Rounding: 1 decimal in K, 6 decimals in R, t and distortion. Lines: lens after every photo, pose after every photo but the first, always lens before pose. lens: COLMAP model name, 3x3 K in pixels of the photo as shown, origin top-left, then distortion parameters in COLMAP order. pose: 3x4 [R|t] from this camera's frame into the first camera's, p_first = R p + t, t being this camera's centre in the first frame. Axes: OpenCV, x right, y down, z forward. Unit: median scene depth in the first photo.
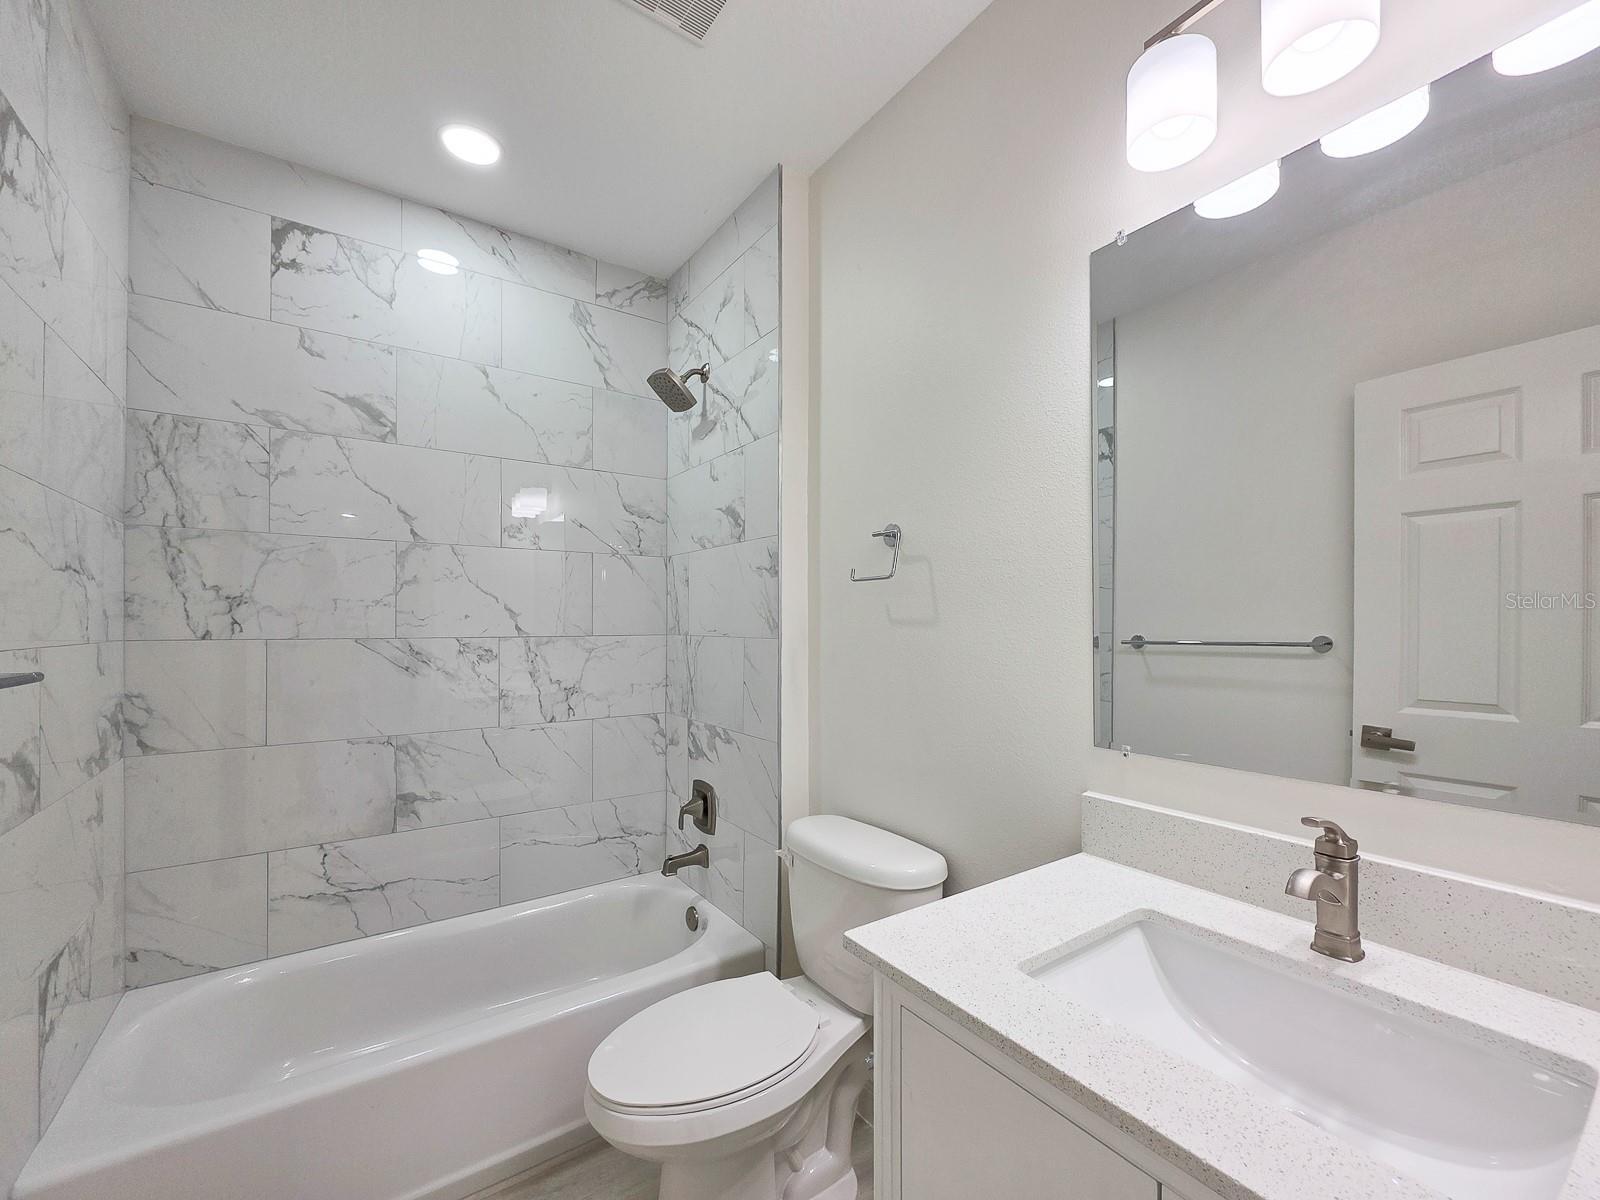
lens RADIAL K [[655.3, 0, 804.4], [0, 655.3, 626.8], [0, 0, 1]] dist [0.002743, -0.000038]
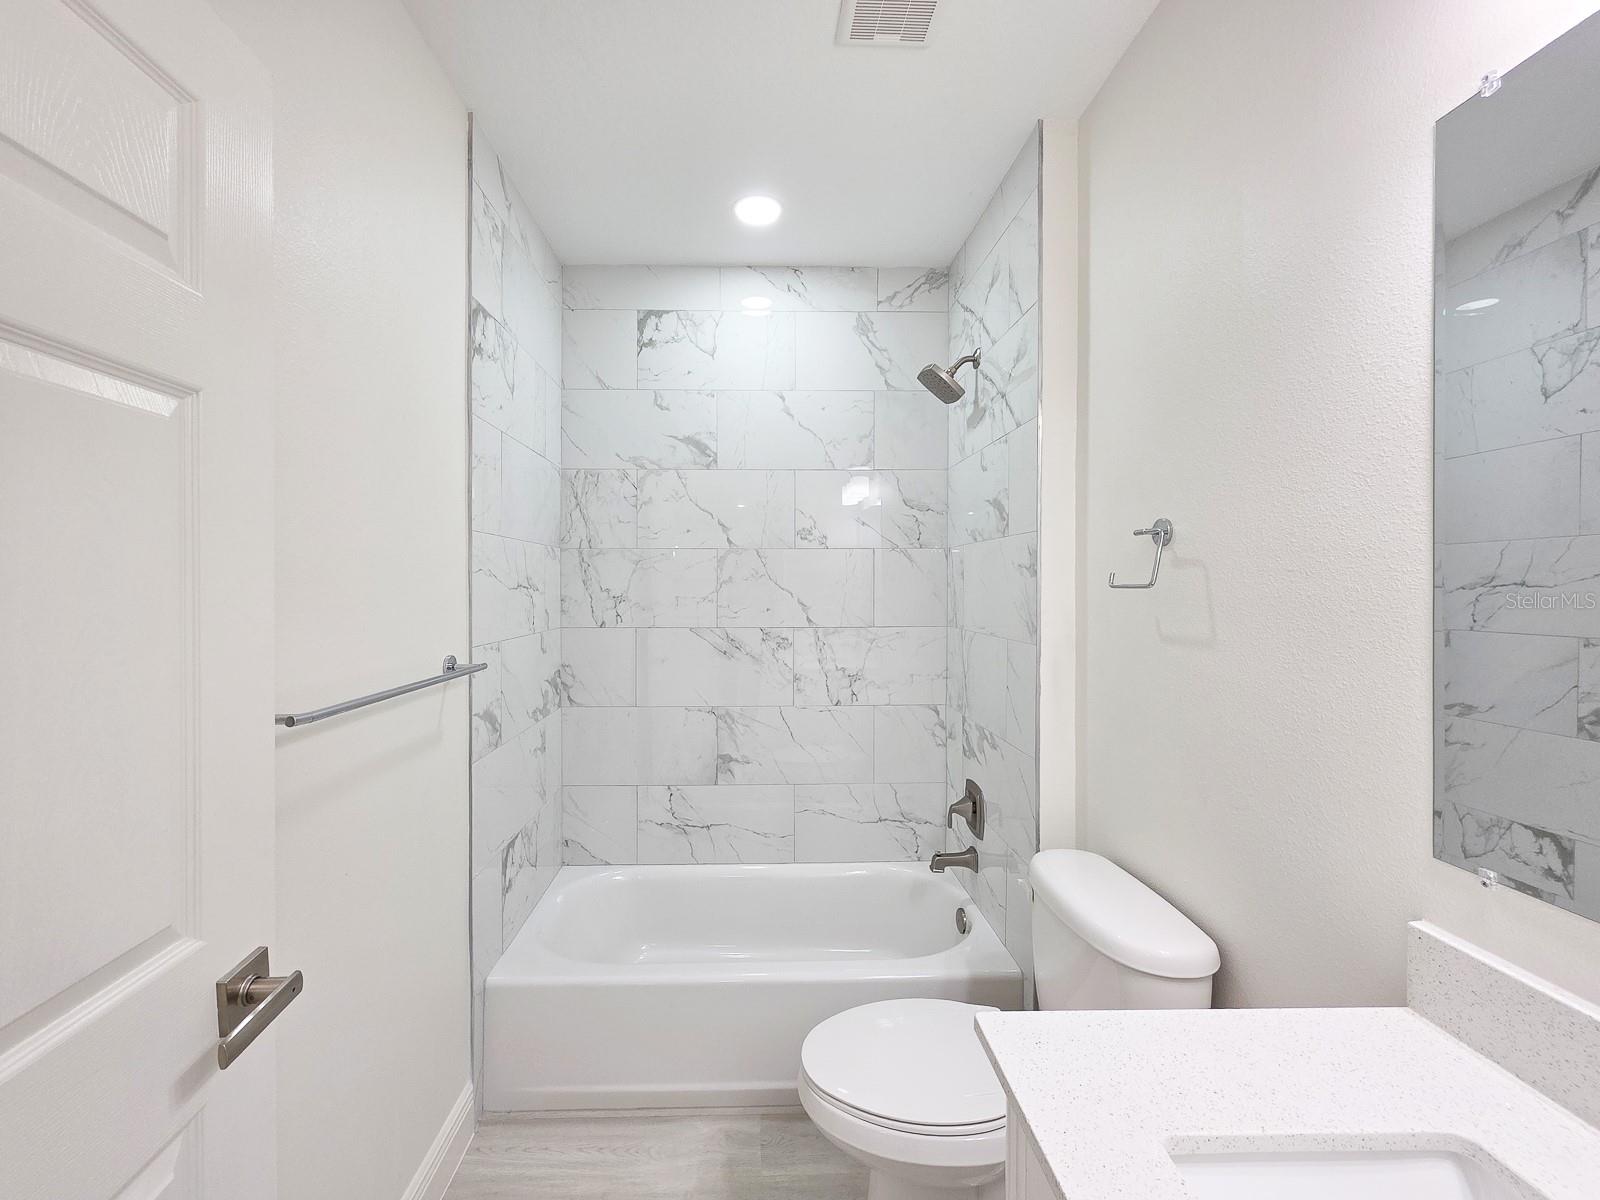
lens RADIAL K [[655.3, 0, 782.9], [0, 655.3, 593.9], [0, 0, 1]] dist [0.002743, -0.000038]
pose [[0.834616, 0.005471, -0.550804, 0.162095], [0.001117, 0.999932, 0.011625, -0.062007], [0.550830, -0.010317, 0.834553, 0.044478]]
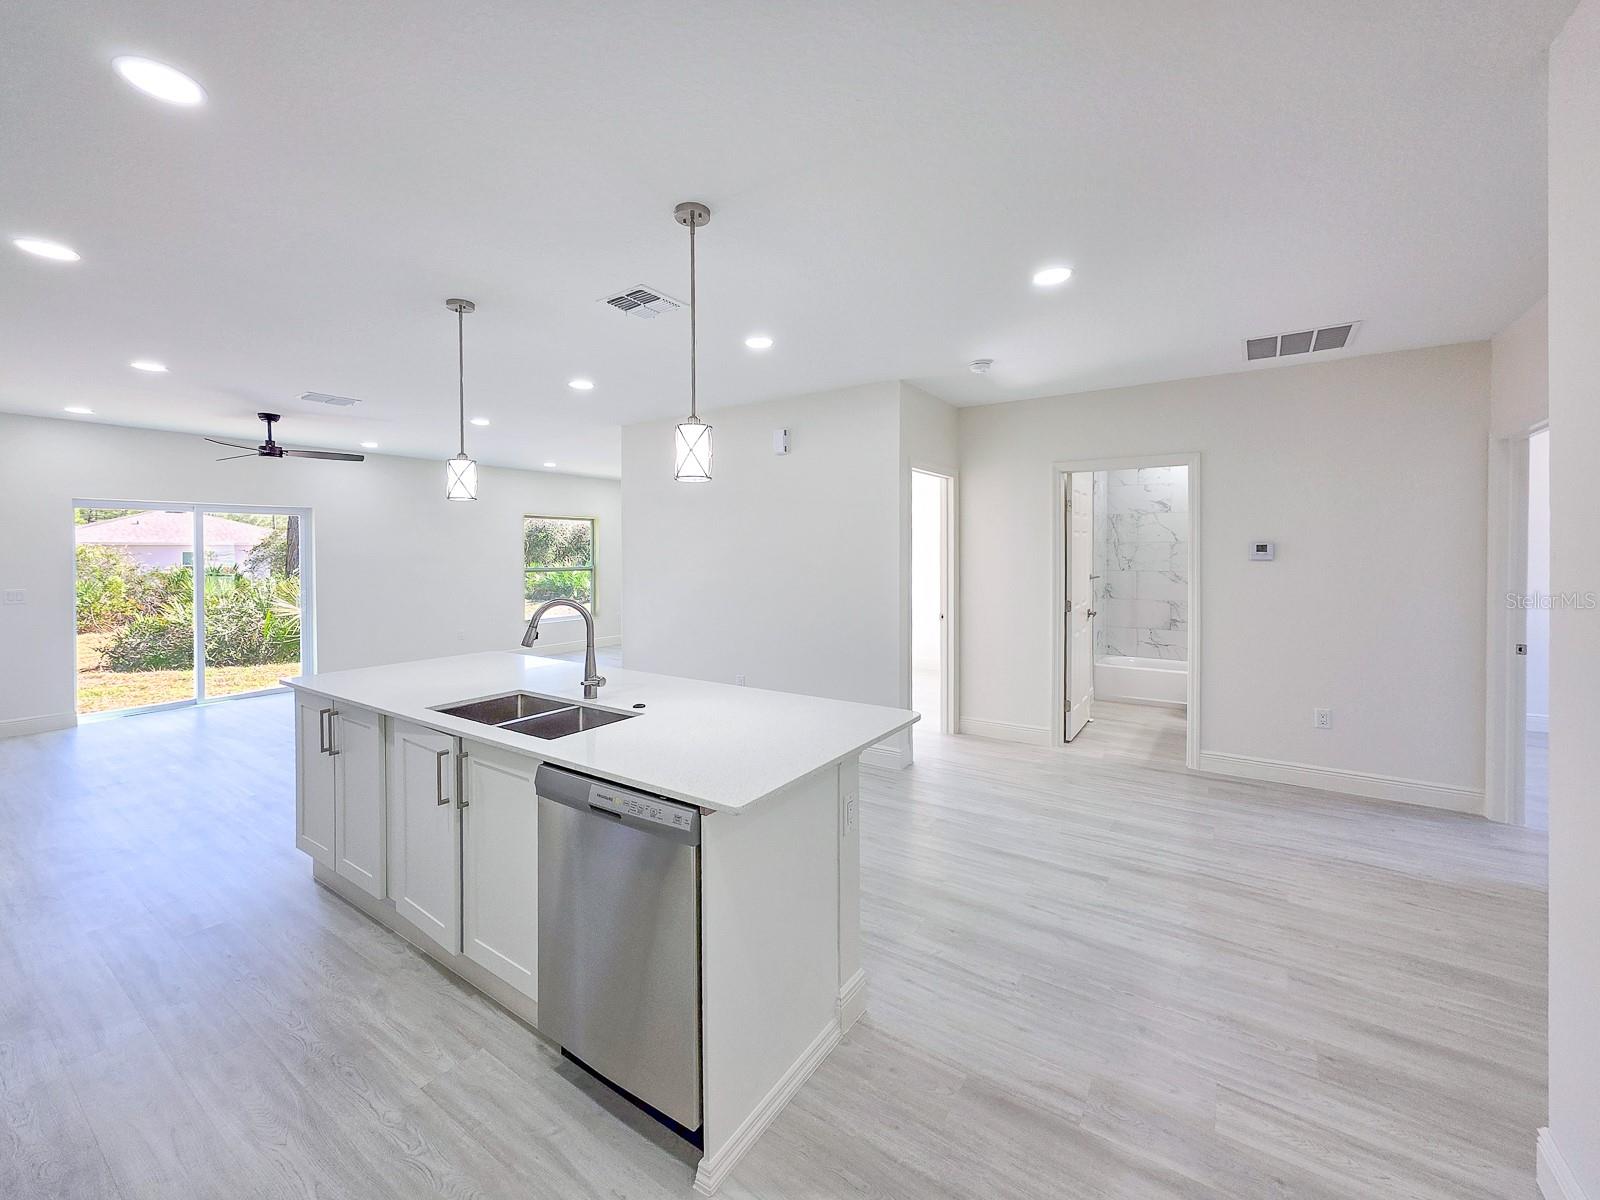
lens RADIAL K [[655.3, 0, 792.8], [0, 655.3, 560.5], [0, 0, 1]] dist [0.002743, -0.000038]
pose [[0.345614, 0.010434, -0.938319, 1.881765], [0.006448, 0.999888, 0.013494, -0.097346], [0.938355, -0.010714, 0.345508, -1.993226]]
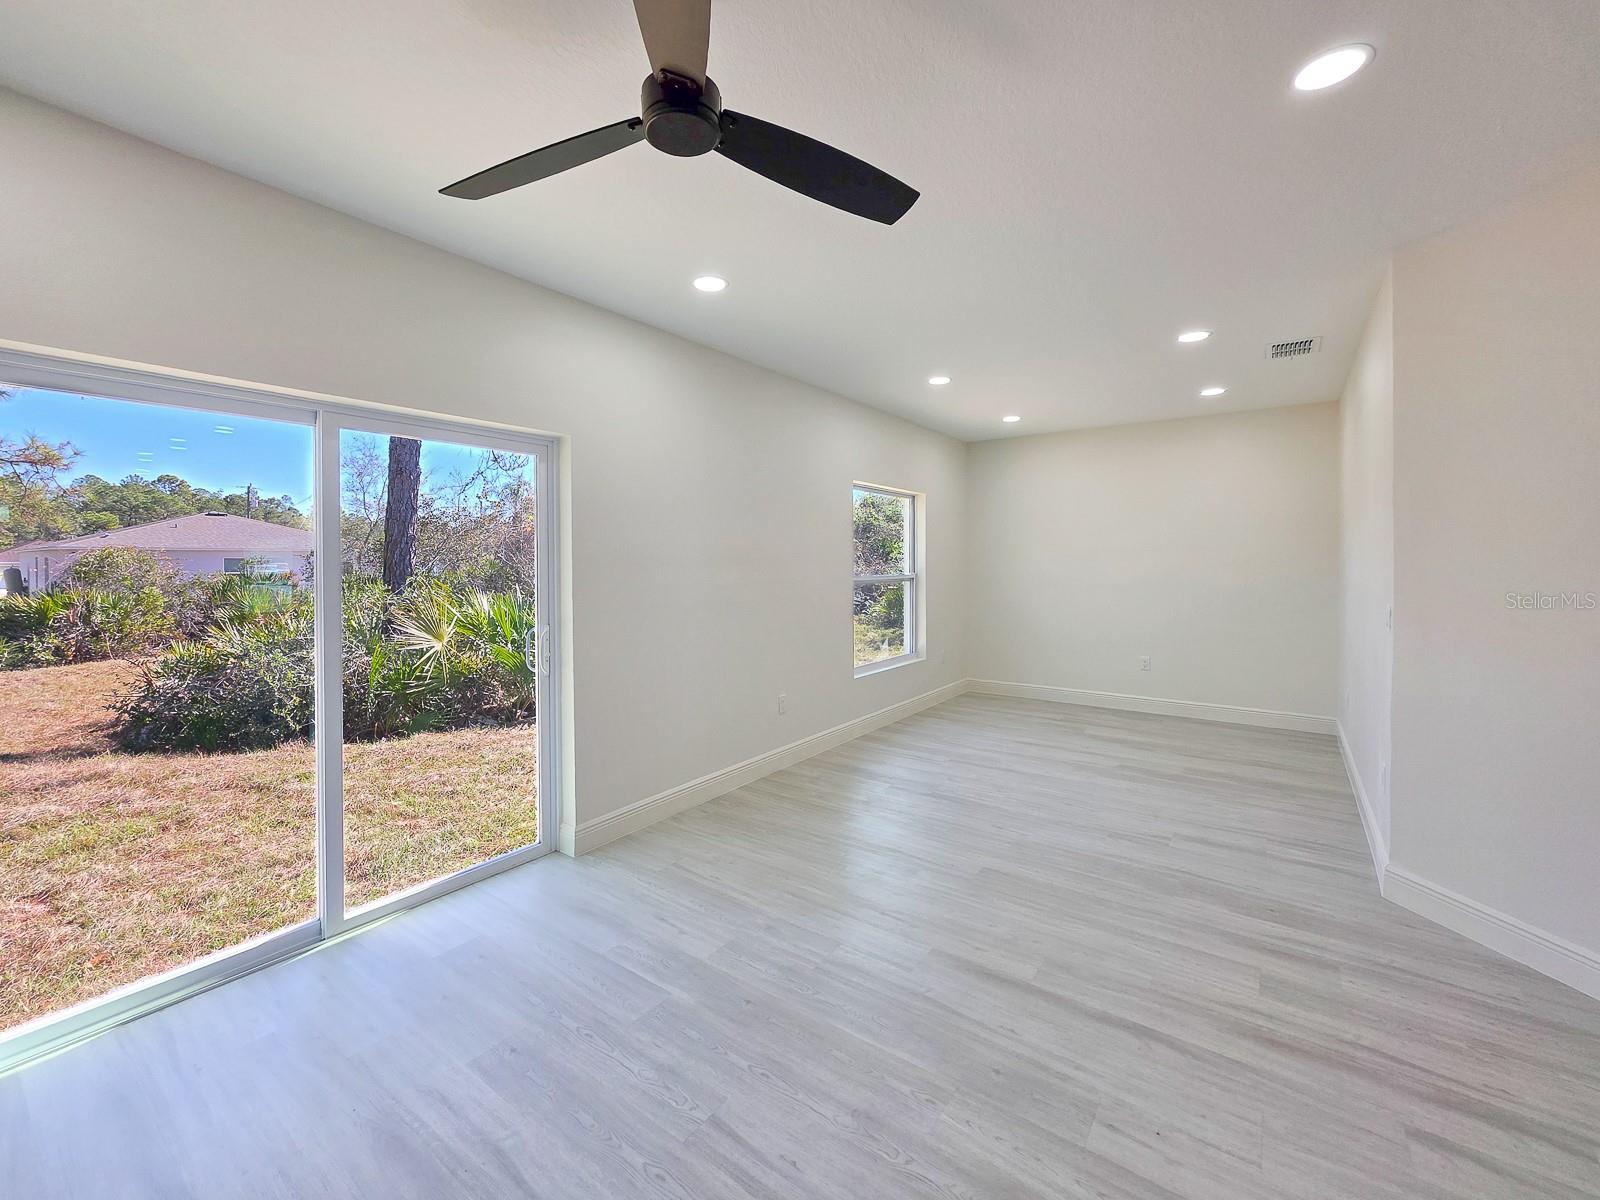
lens RADIAL K [[655.3, 0, 780.7], [0, 655.3, 572.9], [0, 0, 1]] dist [0.002743, -0.000038]
pose [[0.307819, 0.011011, -0.951381, -0.731699], [0.001277, 0.999927, 0.011986, -0.046049], [0.951444, -0.004904, 0.307783, -3.194064]]
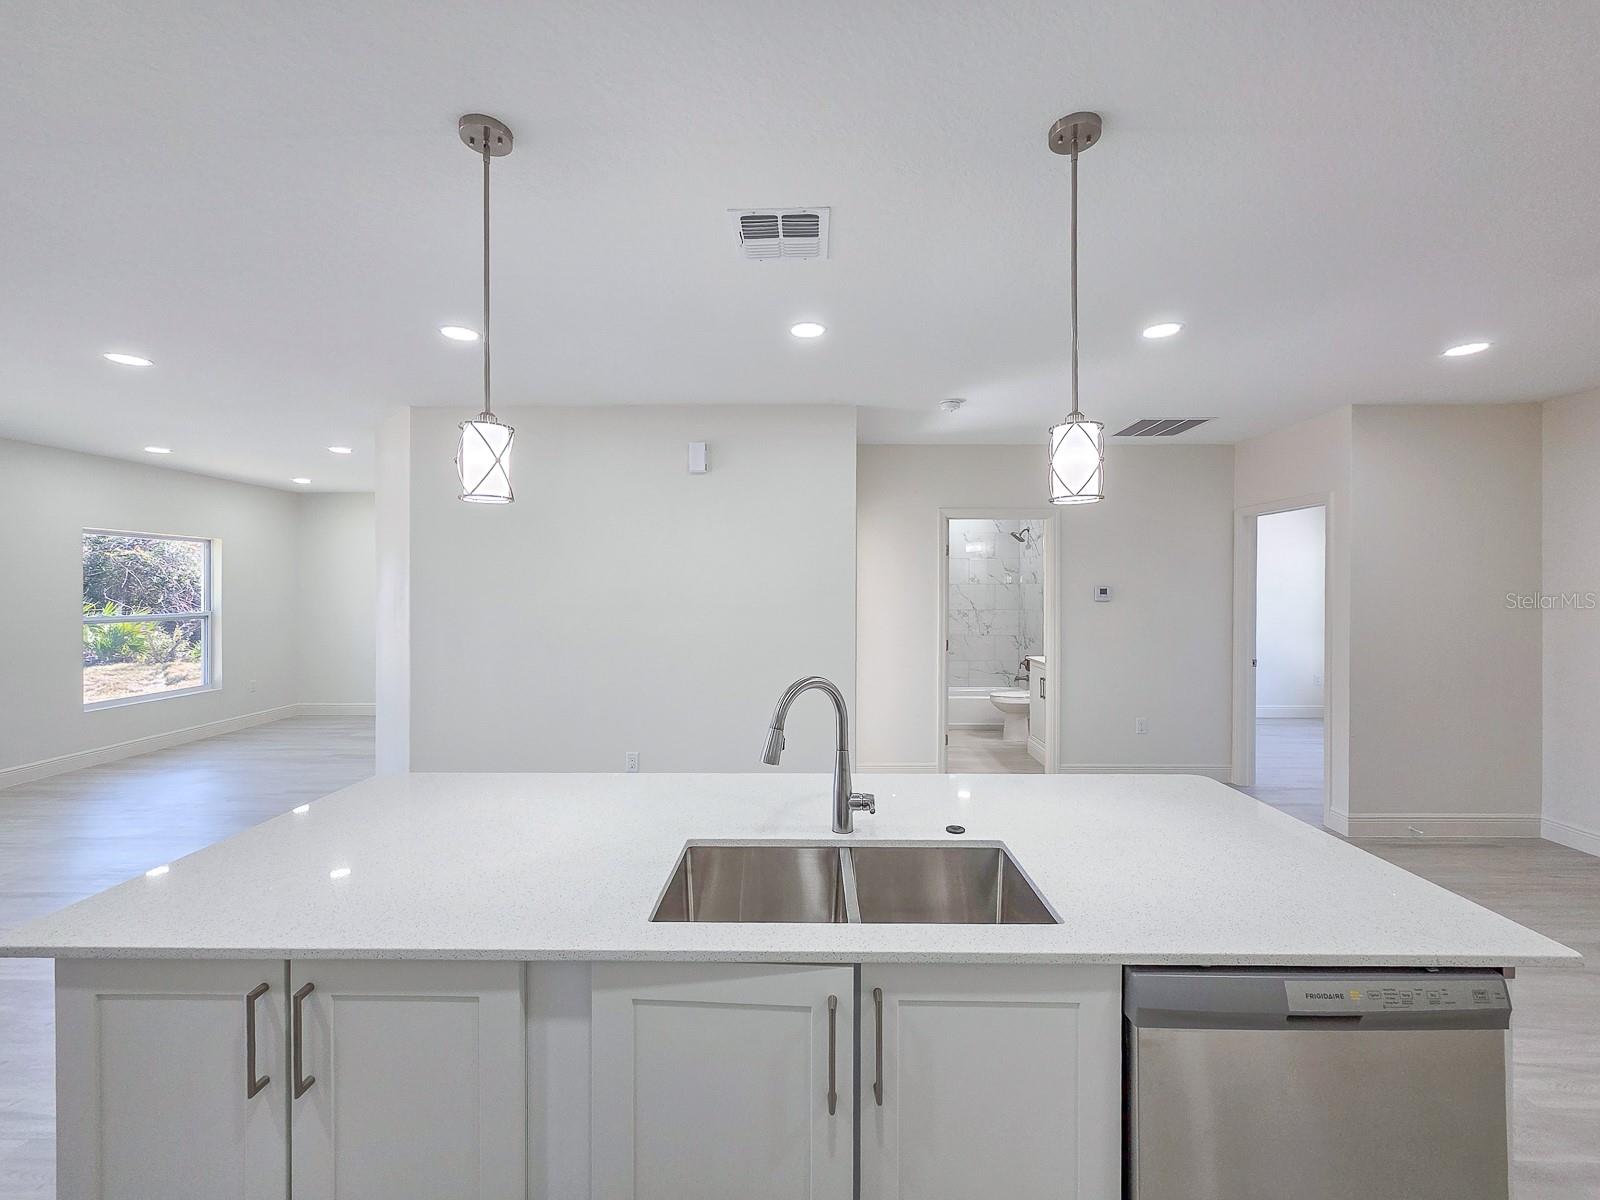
lens RADIAL K [[655.3, 0, 815.4], [0, 655.3, 595.1], [0, 0, 1]] dist [0.002743, -0.000038]
pose [[0.812709, 0.002297, -0.582665, 1.011692], [0.003914, 0.999948, 0.009402, -0.112194], [0.582656, -0.009922, 0.812658, -2.579559]]
